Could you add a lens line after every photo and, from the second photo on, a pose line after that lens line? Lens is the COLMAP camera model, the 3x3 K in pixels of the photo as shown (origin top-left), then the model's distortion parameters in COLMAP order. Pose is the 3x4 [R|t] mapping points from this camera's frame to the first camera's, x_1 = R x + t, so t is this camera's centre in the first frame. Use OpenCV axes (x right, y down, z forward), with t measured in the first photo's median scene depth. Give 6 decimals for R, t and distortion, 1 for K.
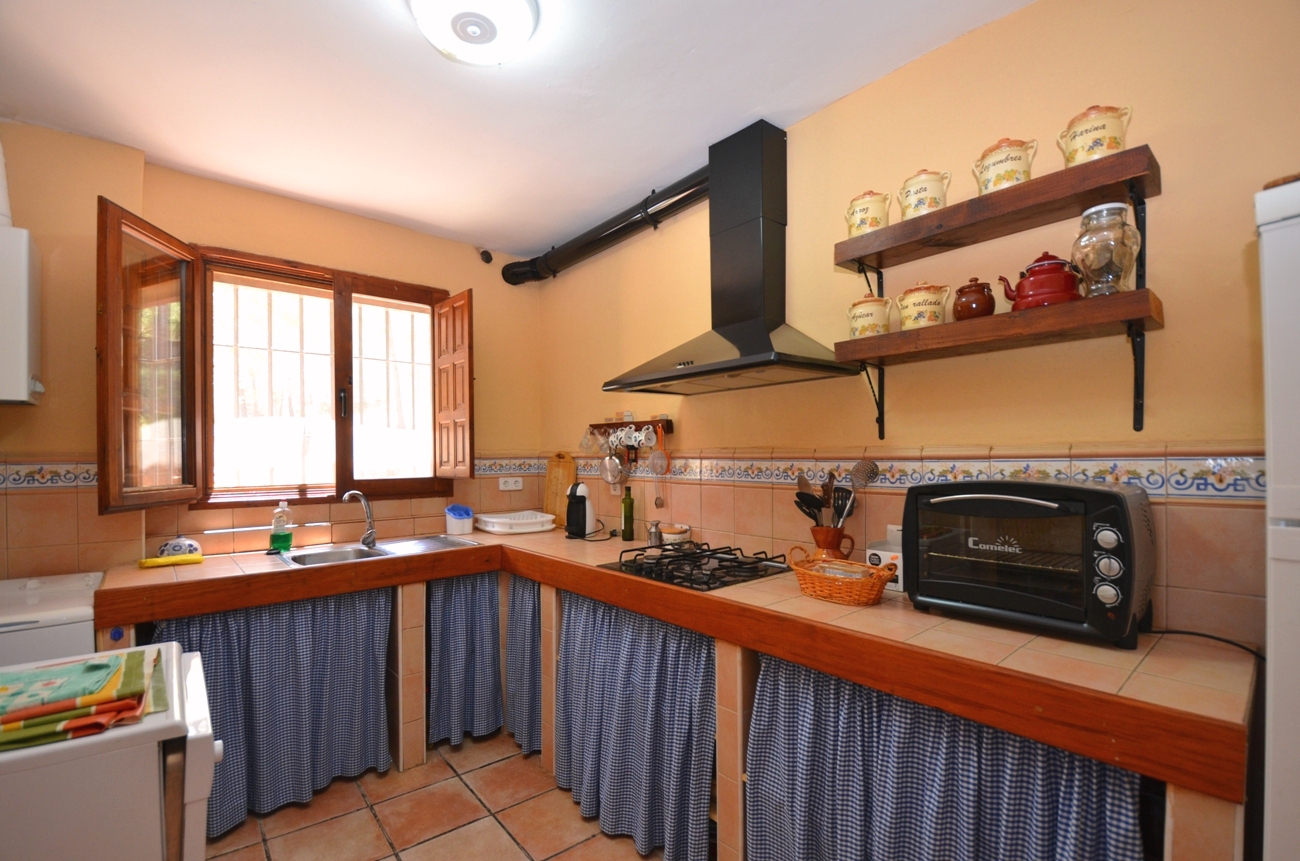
lens RADIAL K [[572.8, 0, 648.9], [0, 572.8, 469.9], [0, 0, 1]] dist [-0.013343, -0.001047]
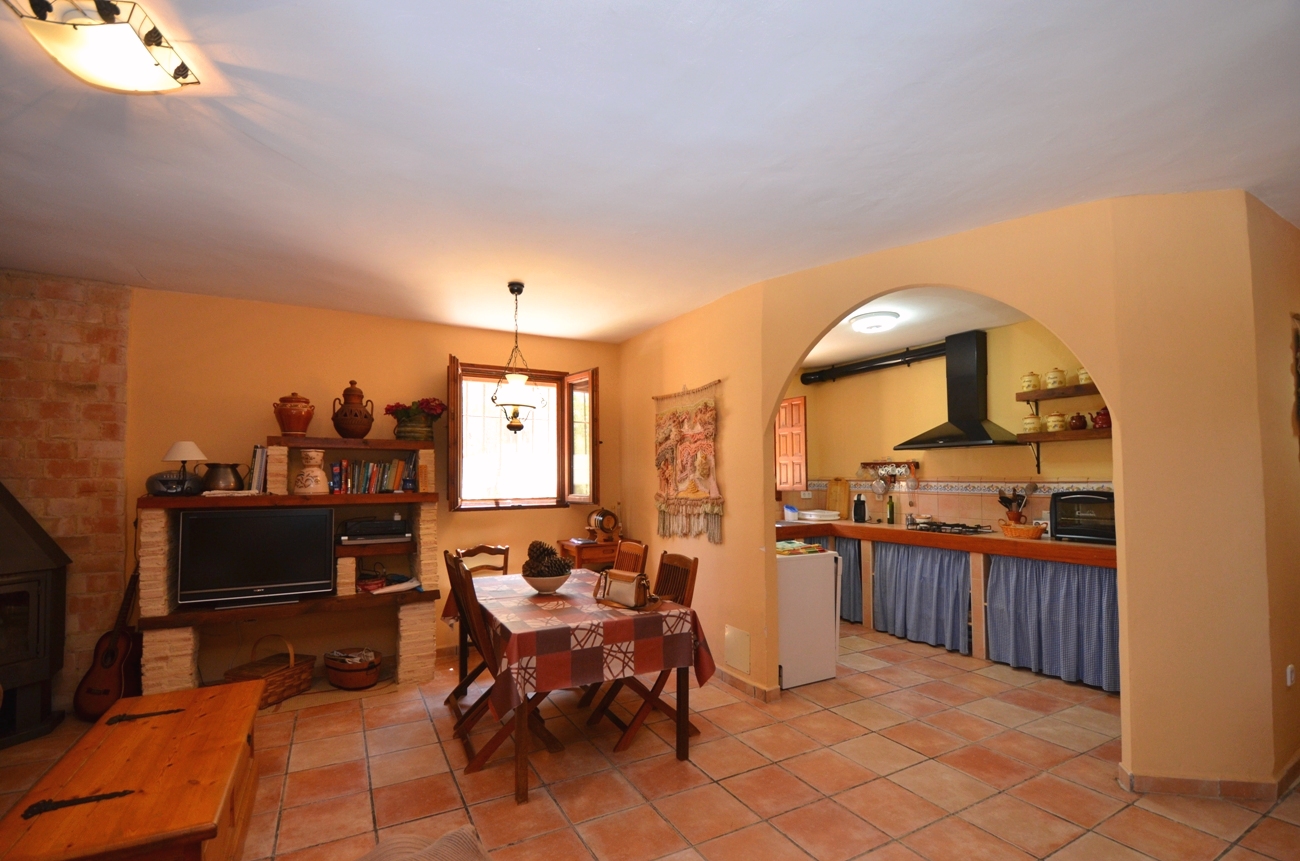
lens RADIAL K [[572.8, 0, 647.4], [0, 572.8, 463.9], [0, 0, 1]] dist [-0.013343, -0.001047]
pose [[0.980936, -0.002328, -0.194318, -0.629947], [-0.006405, 0.998998, -0.044301, 0.016659], [0.194226, 0.044702, 0.979938, -1.410878]]
